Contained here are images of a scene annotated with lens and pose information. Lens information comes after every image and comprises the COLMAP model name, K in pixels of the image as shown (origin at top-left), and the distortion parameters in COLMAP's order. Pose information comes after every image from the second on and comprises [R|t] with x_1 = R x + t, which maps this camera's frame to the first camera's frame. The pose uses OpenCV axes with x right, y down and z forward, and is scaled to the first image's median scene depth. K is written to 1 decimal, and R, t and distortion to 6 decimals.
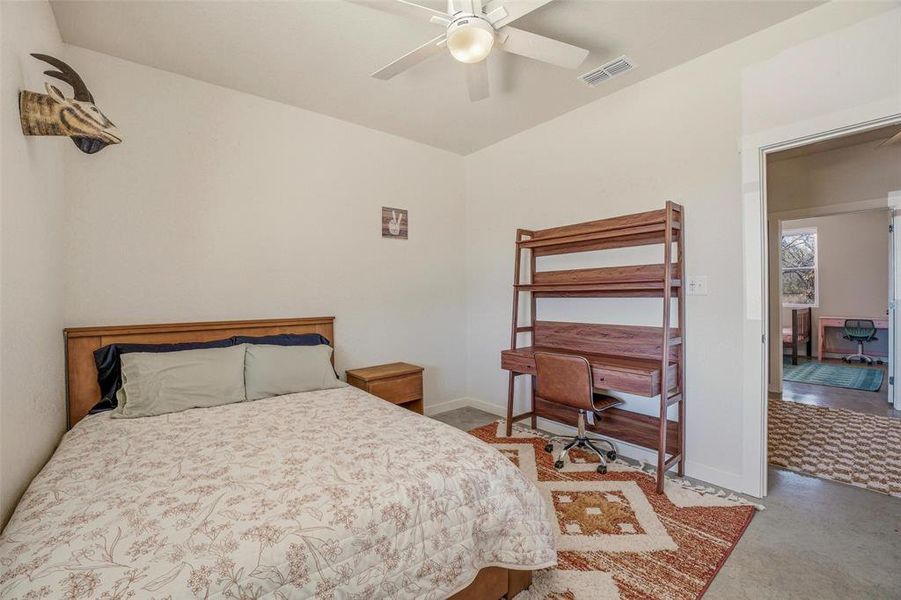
lens RADIAL K [[371.5, 0, 451.3], [0, 371.5, 293.4], [0, 0, 1]] dist [-0.015050, 0.000258]
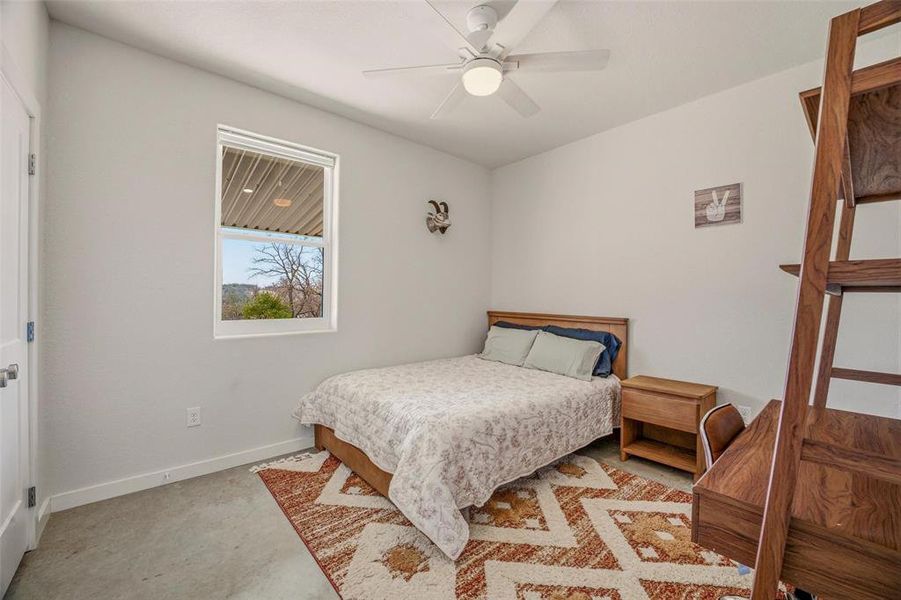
lens RADIAL K [[371.5, 0, 451.3], [0, 371.5, 293.4], [0, 0, 1]] dist [-0.015050, 0.000258]
pose [[0.048539, 0.007264, -0.998795, 0.607748], [-0.002109, 0.999972, 0.007170, -0.011469], [0.998819, 0.001759, 0.048553, 0.420593]]
